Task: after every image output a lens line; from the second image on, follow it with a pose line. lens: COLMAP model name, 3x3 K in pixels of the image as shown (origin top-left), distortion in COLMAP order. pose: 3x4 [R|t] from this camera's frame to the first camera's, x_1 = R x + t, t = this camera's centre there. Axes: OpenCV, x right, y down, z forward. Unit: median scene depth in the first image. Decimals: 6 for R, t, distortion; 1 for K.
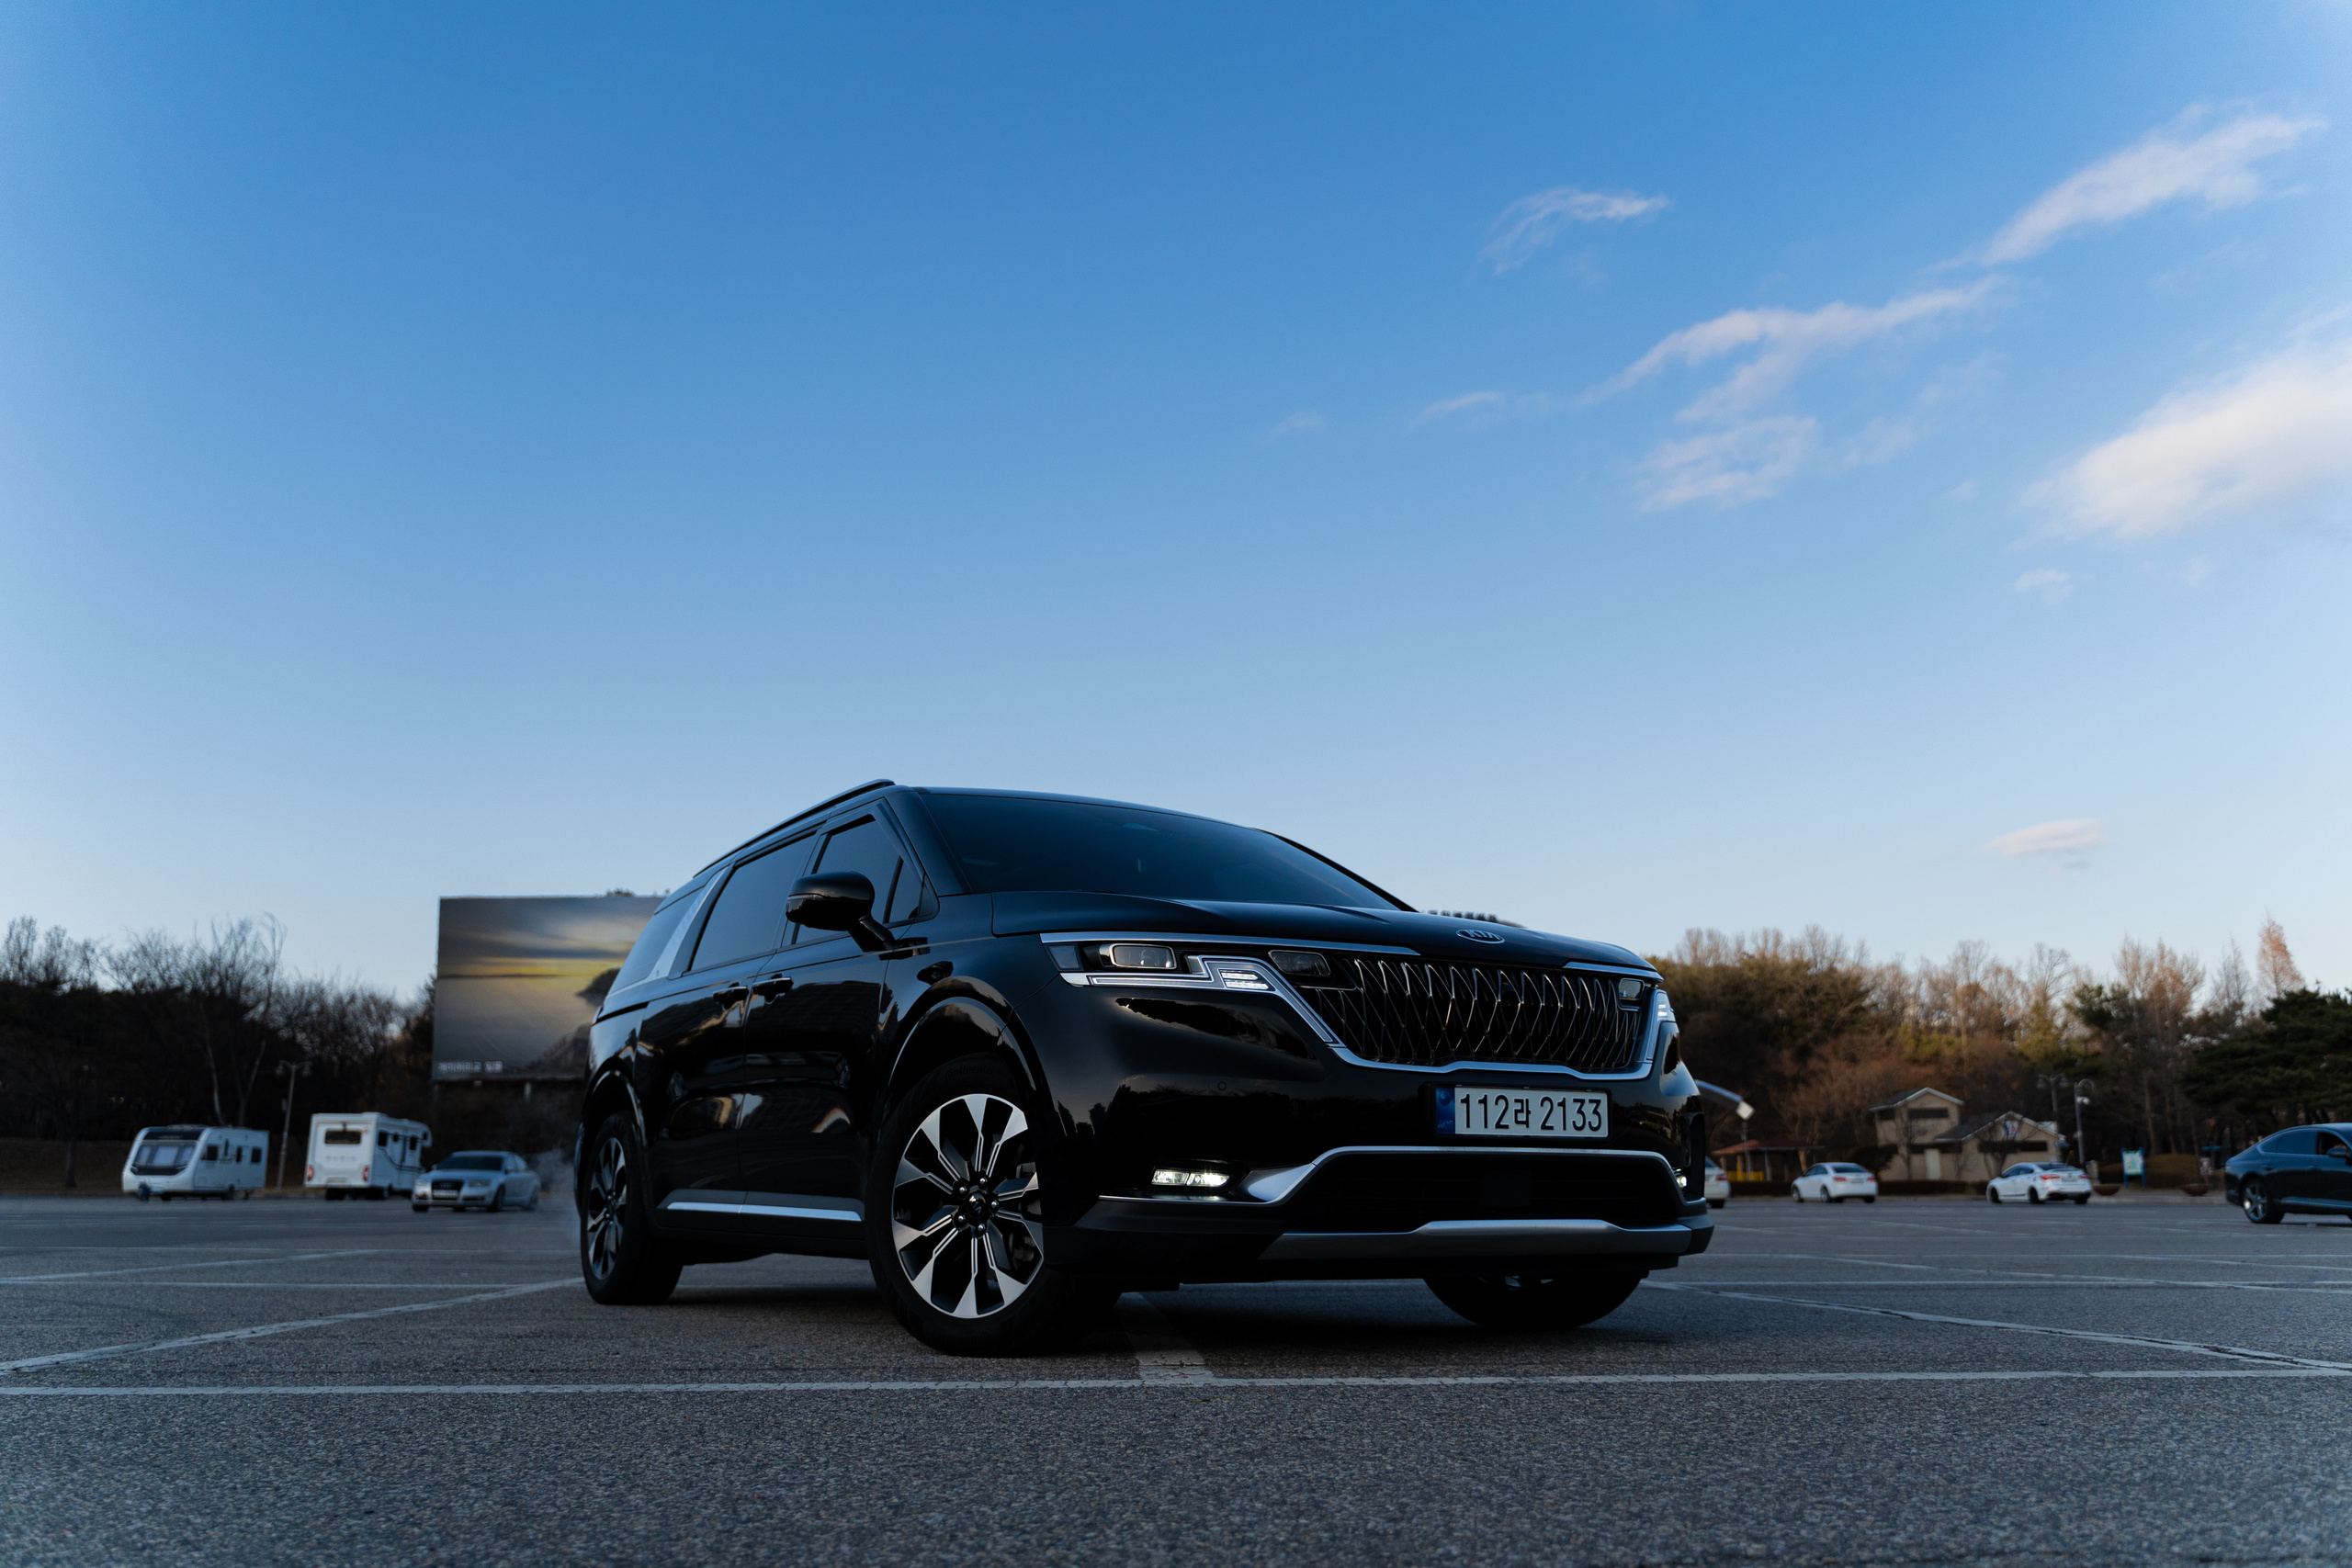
lens RADIAL K [[1943.8, 0, 1200.6], [0, 1943.8, 835.2], [0, 0, 1]] dist [0.038353, -0.020546]
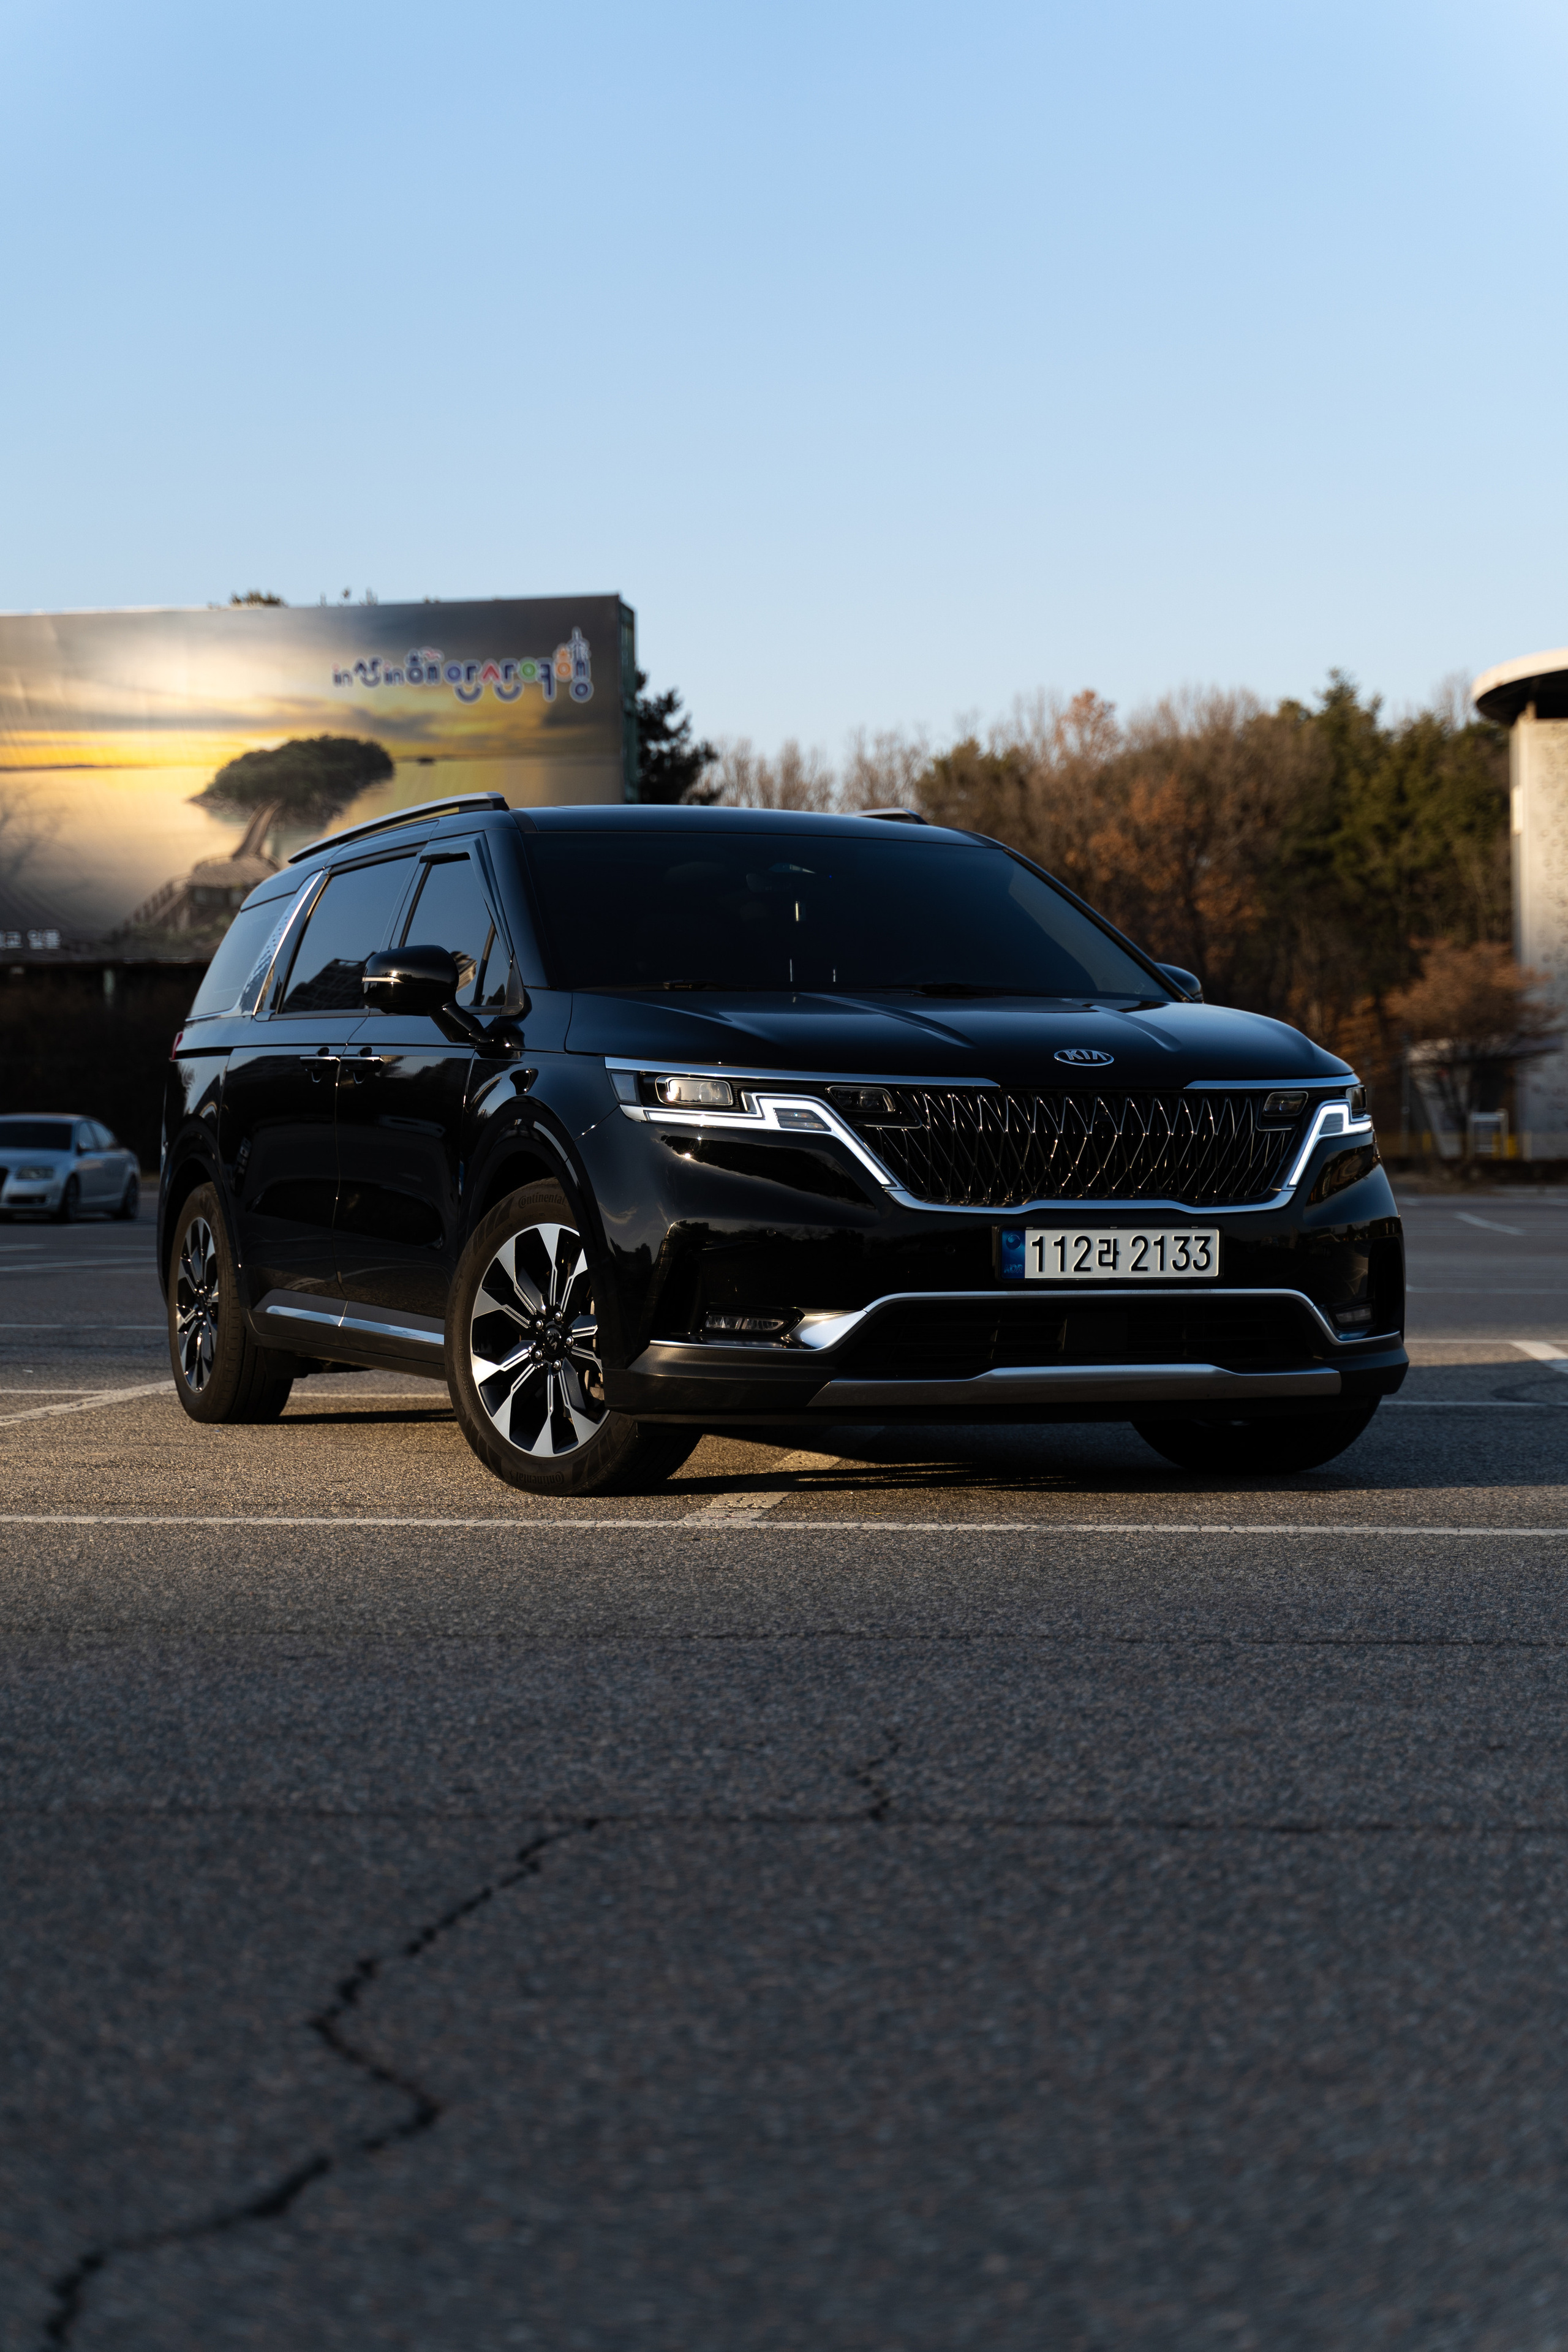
lens RADIAL K [[4163.0, 0, 796.9], [0, 4163.0, 1175.6], [0, 0, 1]] dist [0.048227, 0.000000]
pose [[0.986110, 0.002878, -0.166067, 0.330651], [0.027848, 0.982831, 0.182396, -0.248013], [0.163741, -0.184487, 0.969099, -0.898374]]
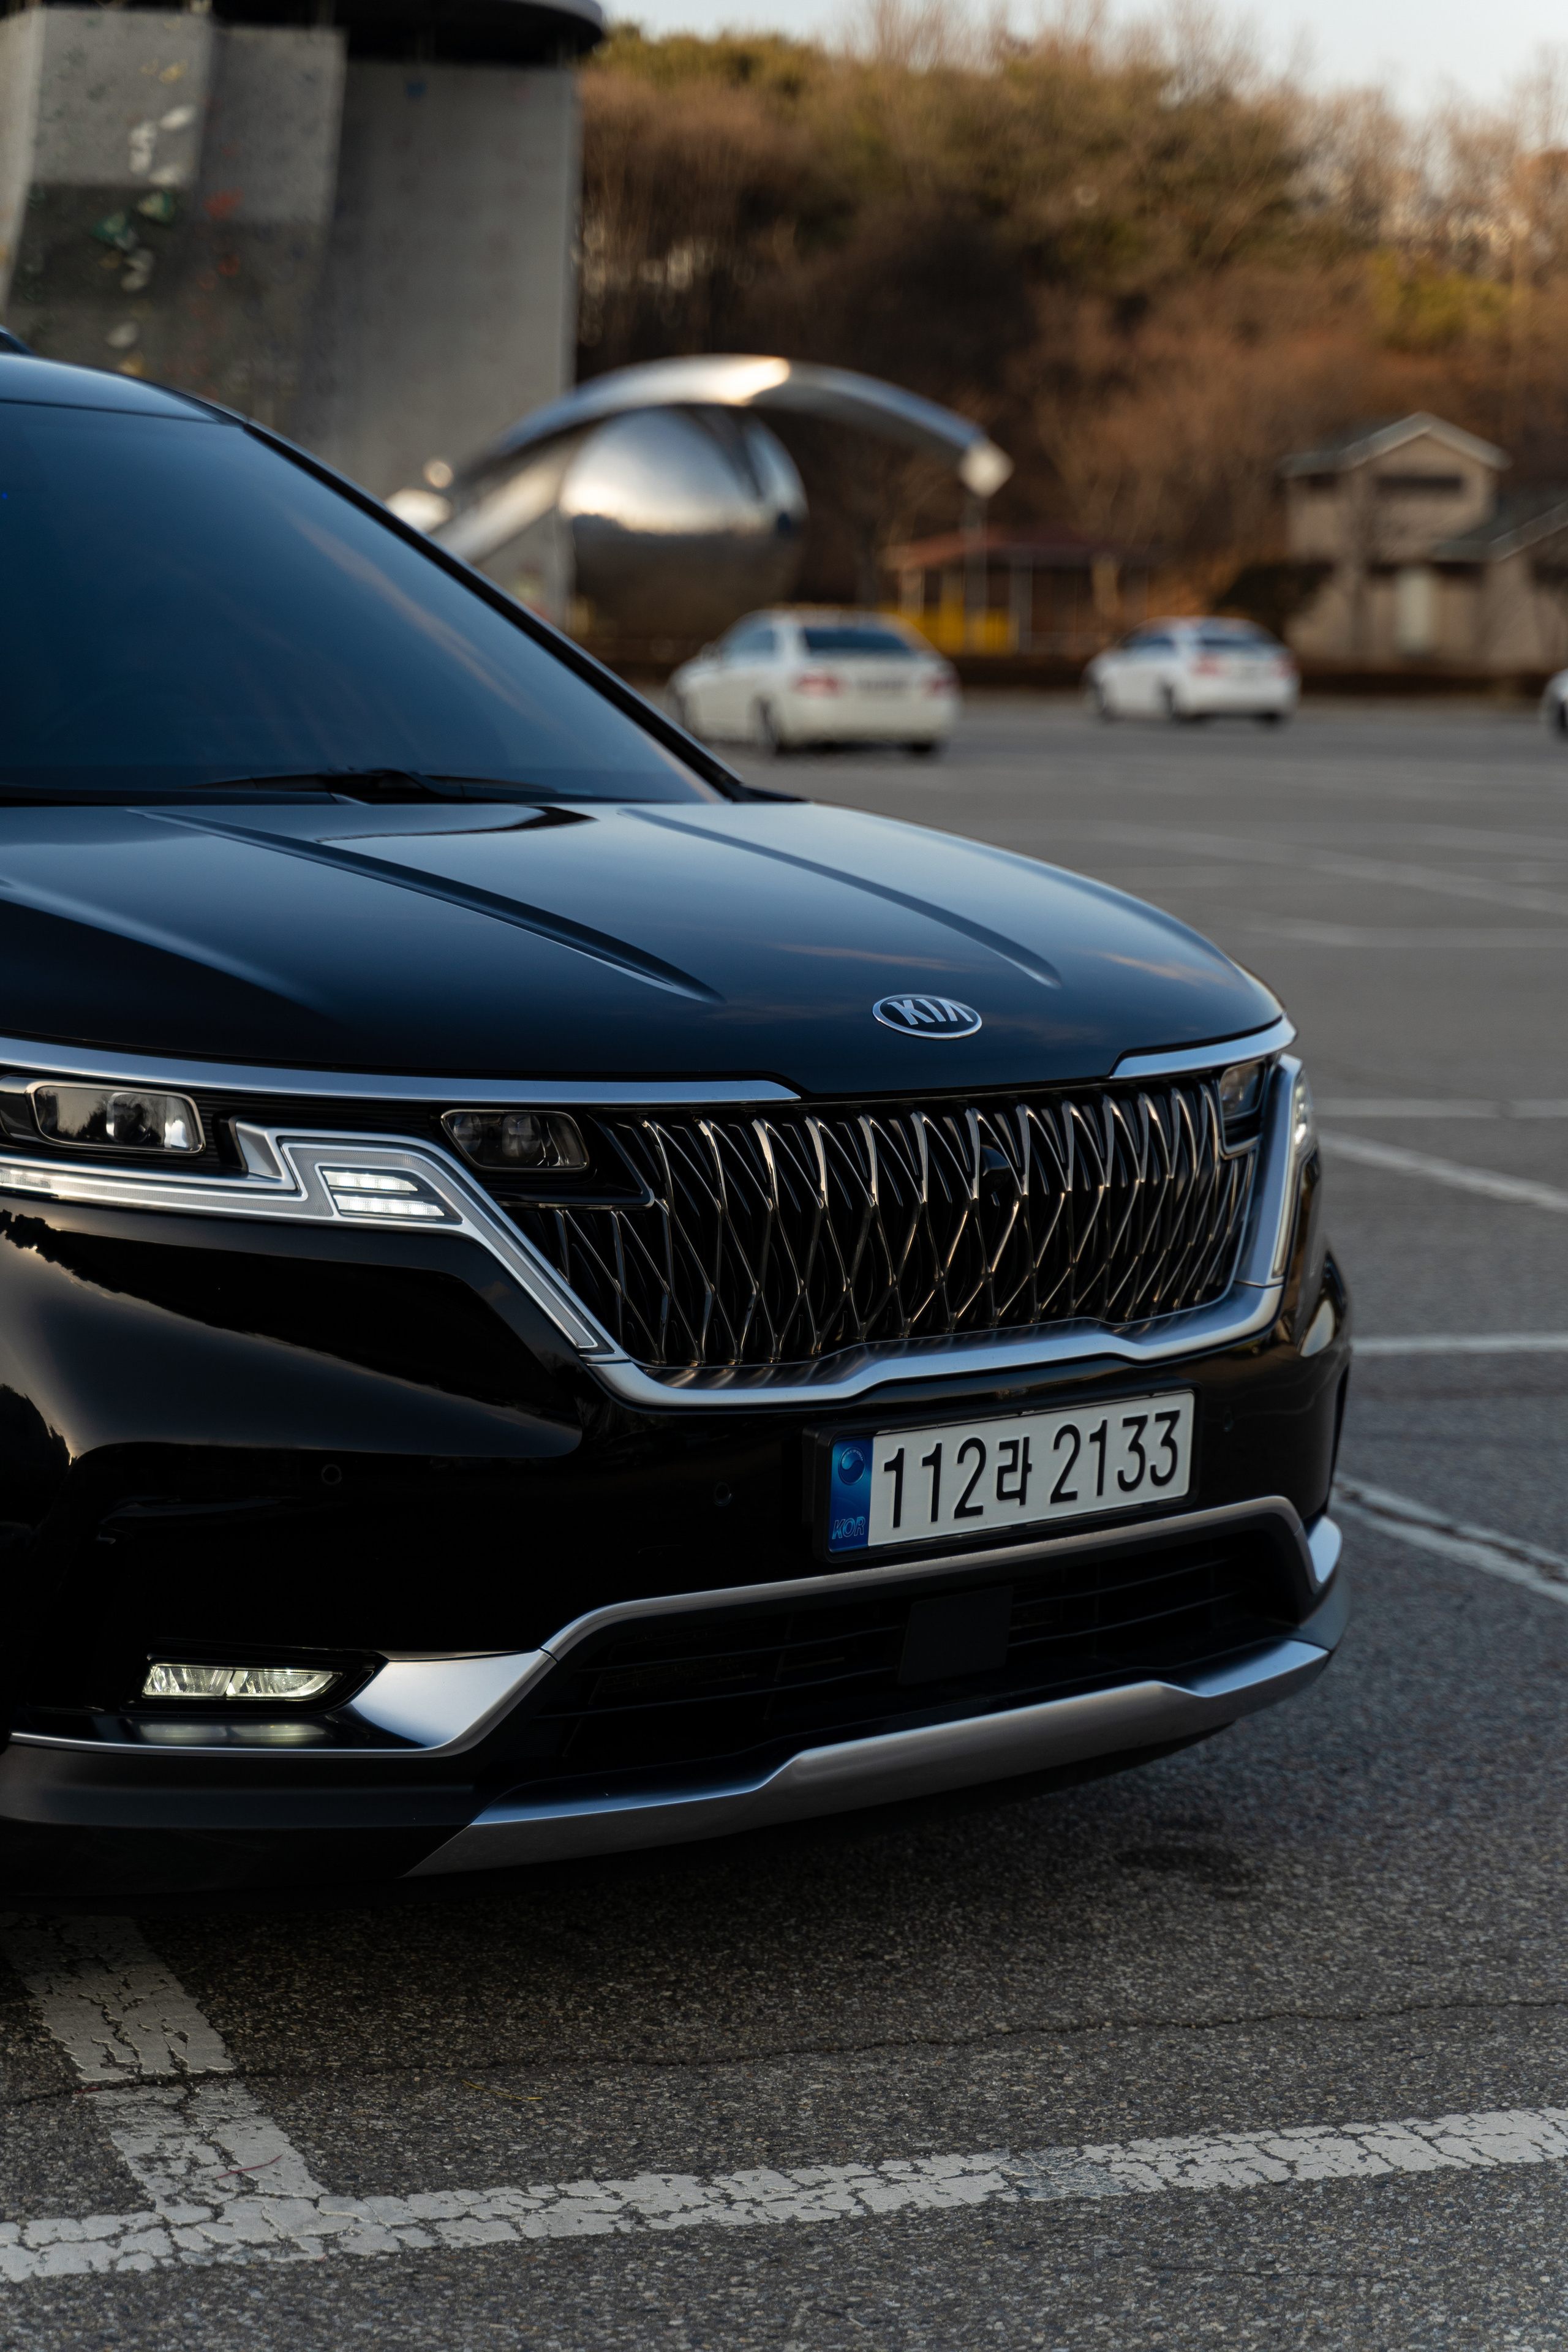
lens RADIAL K [[5163.2, 0, 767.7], [0, 5163.2, 1233.2], [0, 0, 1]] dist [0.039488, 0.000000]
pose [[0.971965, -0.002190, 0.235113, -0.136006], [-0.068461, 0.953995, 0.291903, -0.210827], [-0.224936, -0.299816, 0.927100, 0.009373]]
